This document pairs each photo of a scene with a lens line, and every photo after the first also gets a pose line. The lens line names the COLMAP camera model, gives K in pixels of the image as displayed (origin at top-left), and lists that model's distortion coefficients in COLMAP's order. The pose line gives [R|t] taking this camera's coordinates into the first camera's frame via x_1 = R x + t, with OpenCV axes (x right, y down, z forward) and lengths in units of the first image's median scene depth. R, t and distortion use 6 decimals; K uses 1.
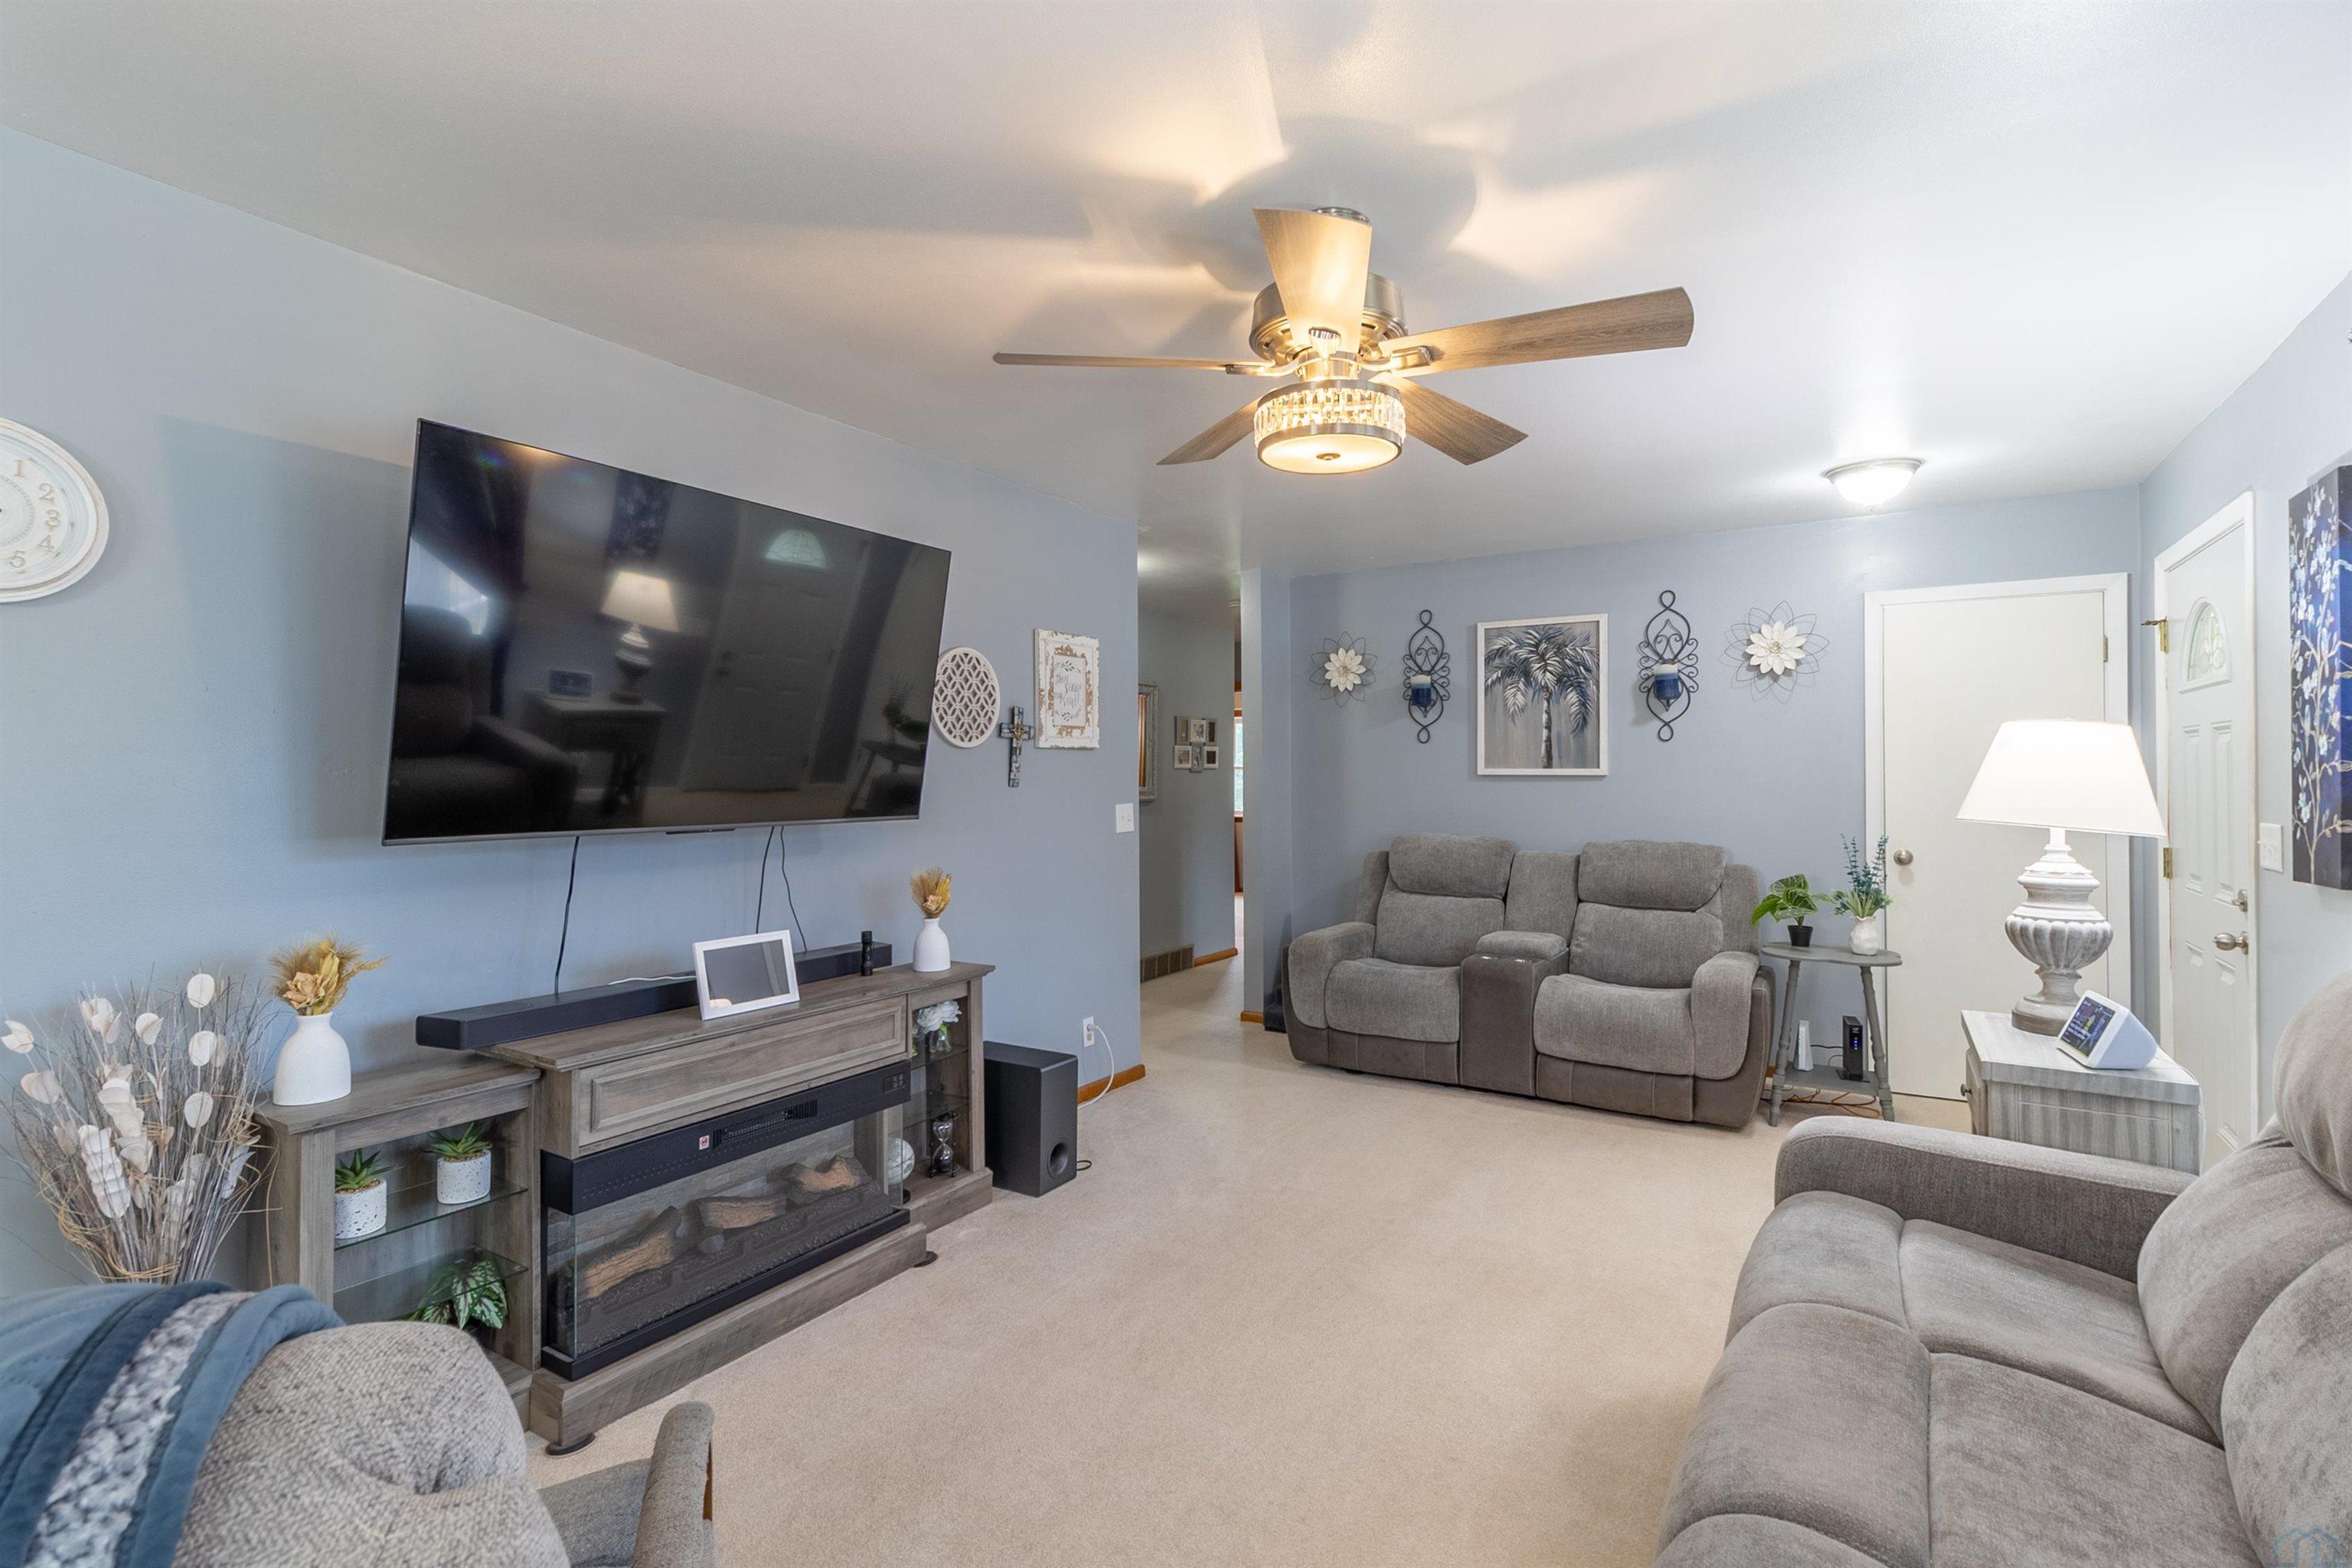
lens RADIAL K [[1089.8, 0, 1173.7], [0, 1089.8, 779.8], [0, 0, 1]] dist [-0.000992, -0.000209]
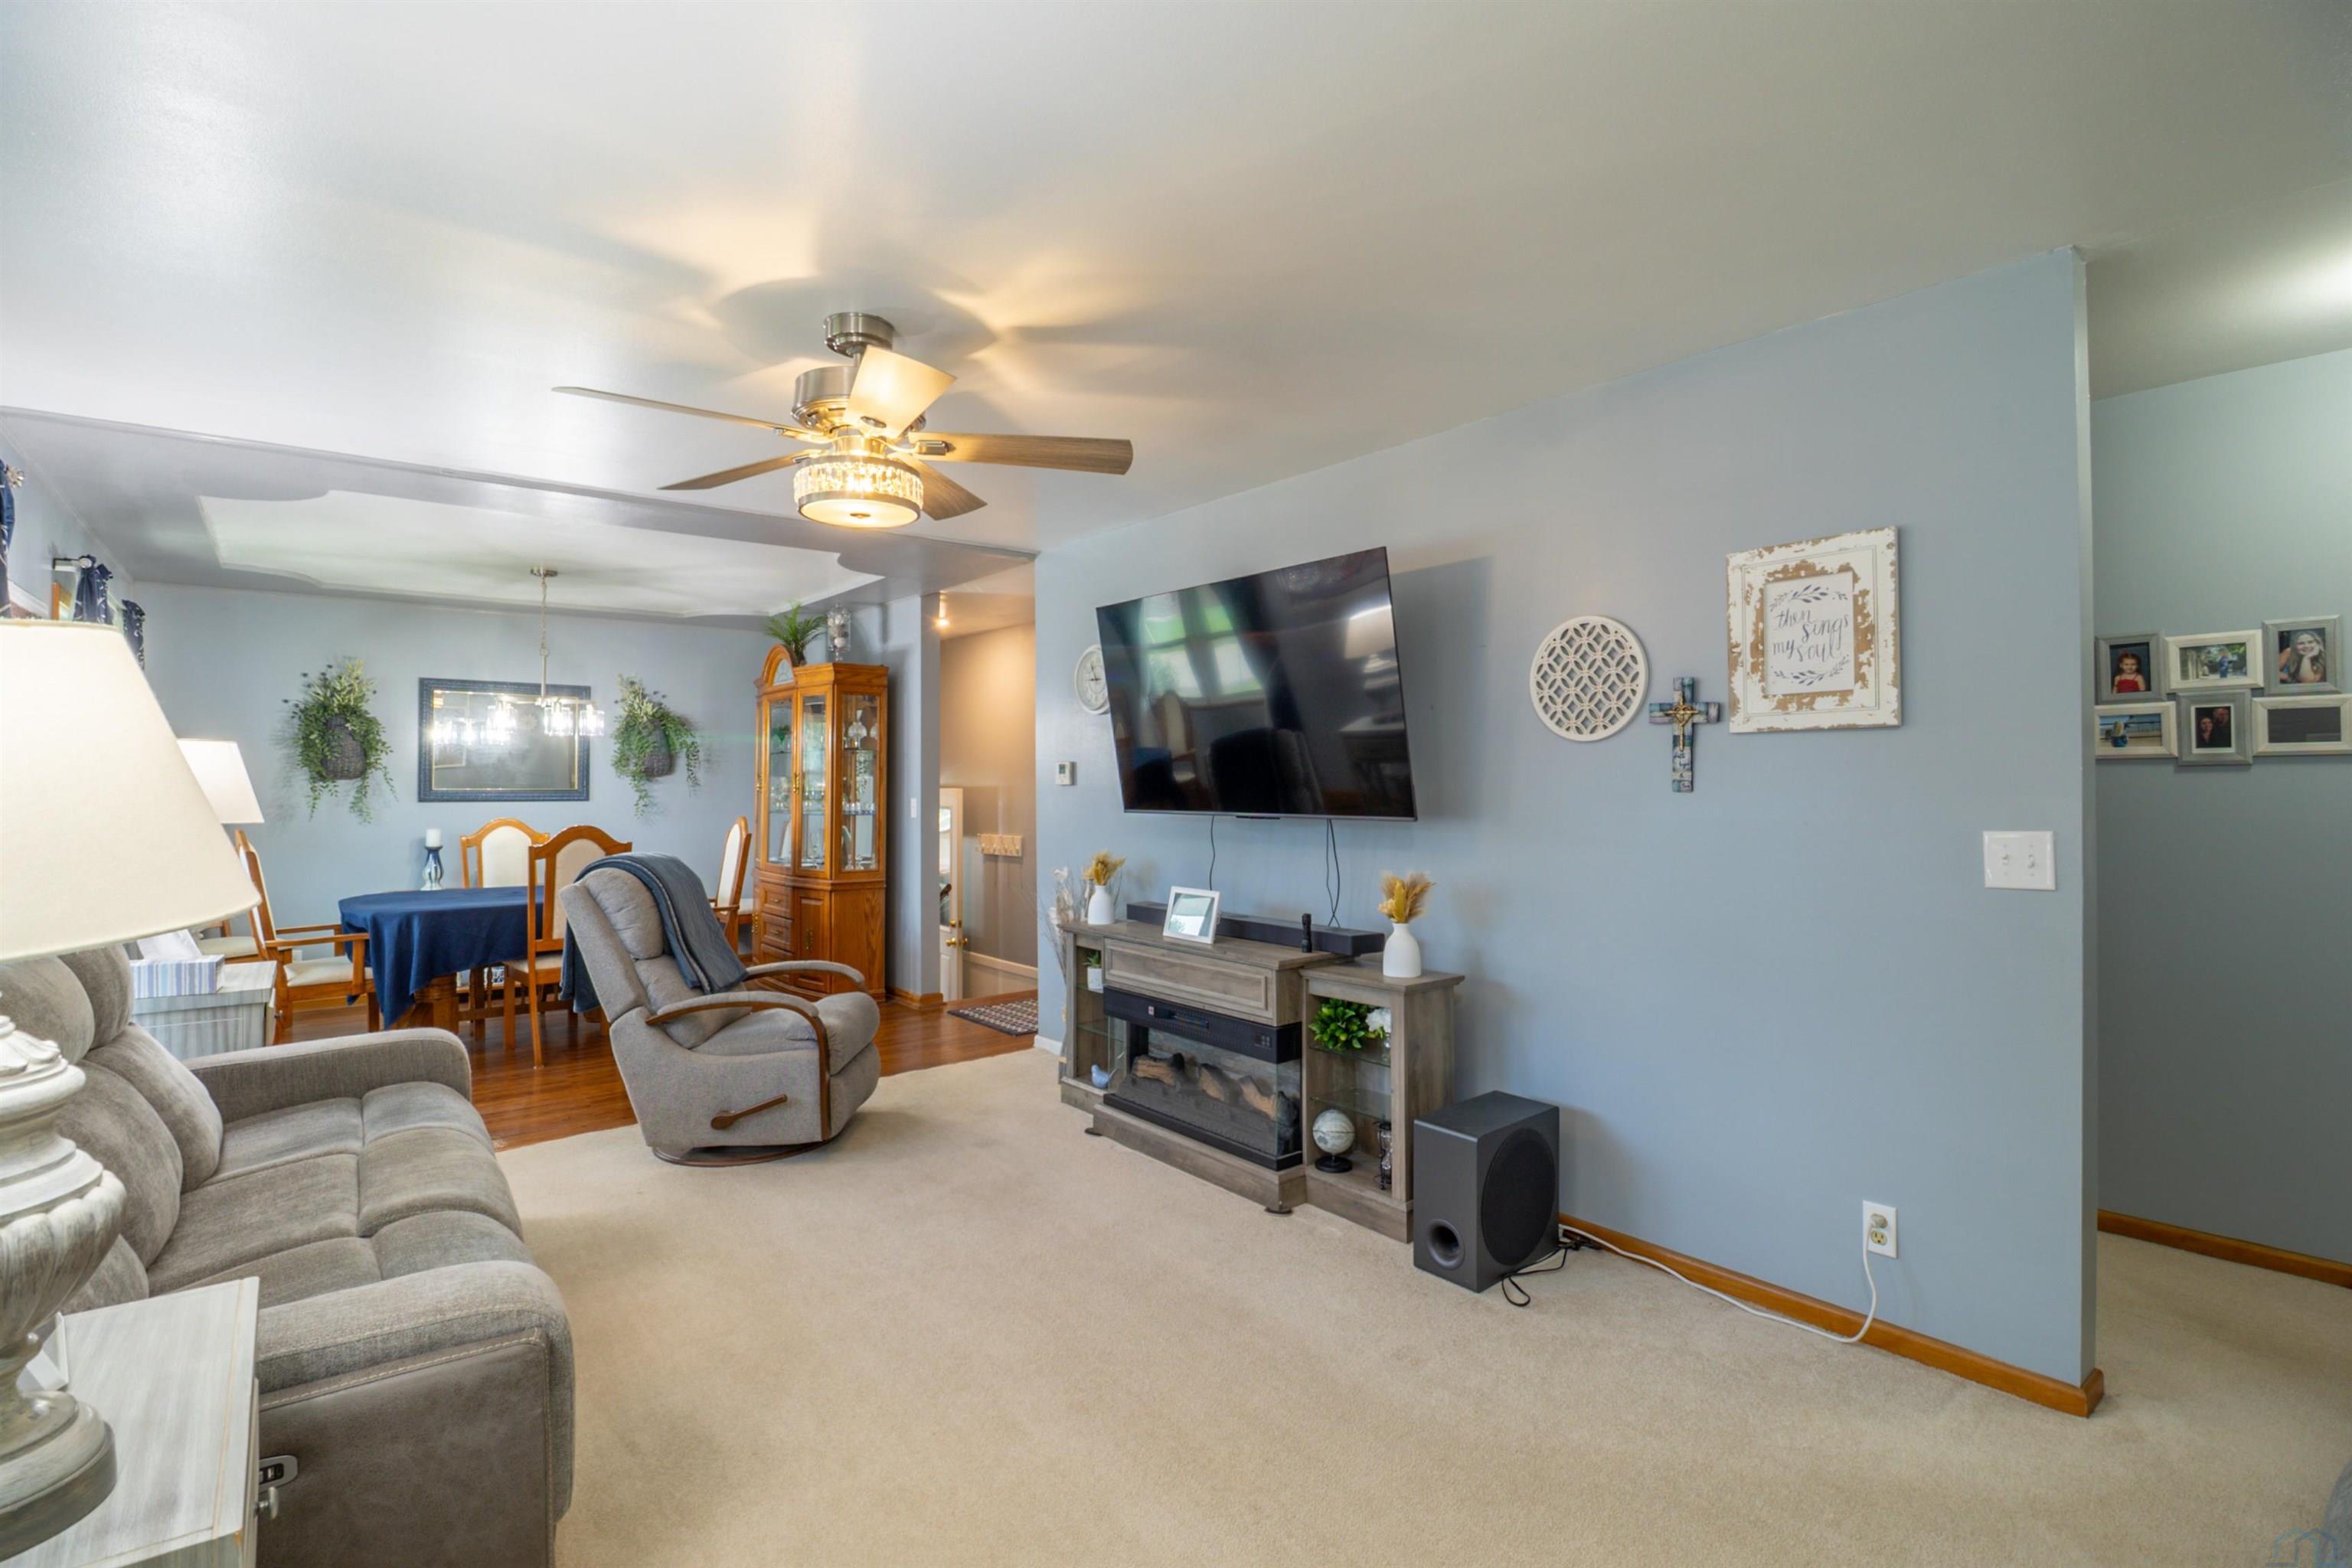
lens RADIAL K [[1089.8, 0, 1172.7], [0, 1089.8, 775.9], [0, 0, 1]] dist [-0.000992, -0.000209]
pose [[-0.319928, 0.005725, -0.947424, 0.646283], [0.006293, 0.999973, 0.003917, -0.008689], [0.947421, -0.004709, -0.319956, 0.940078]]
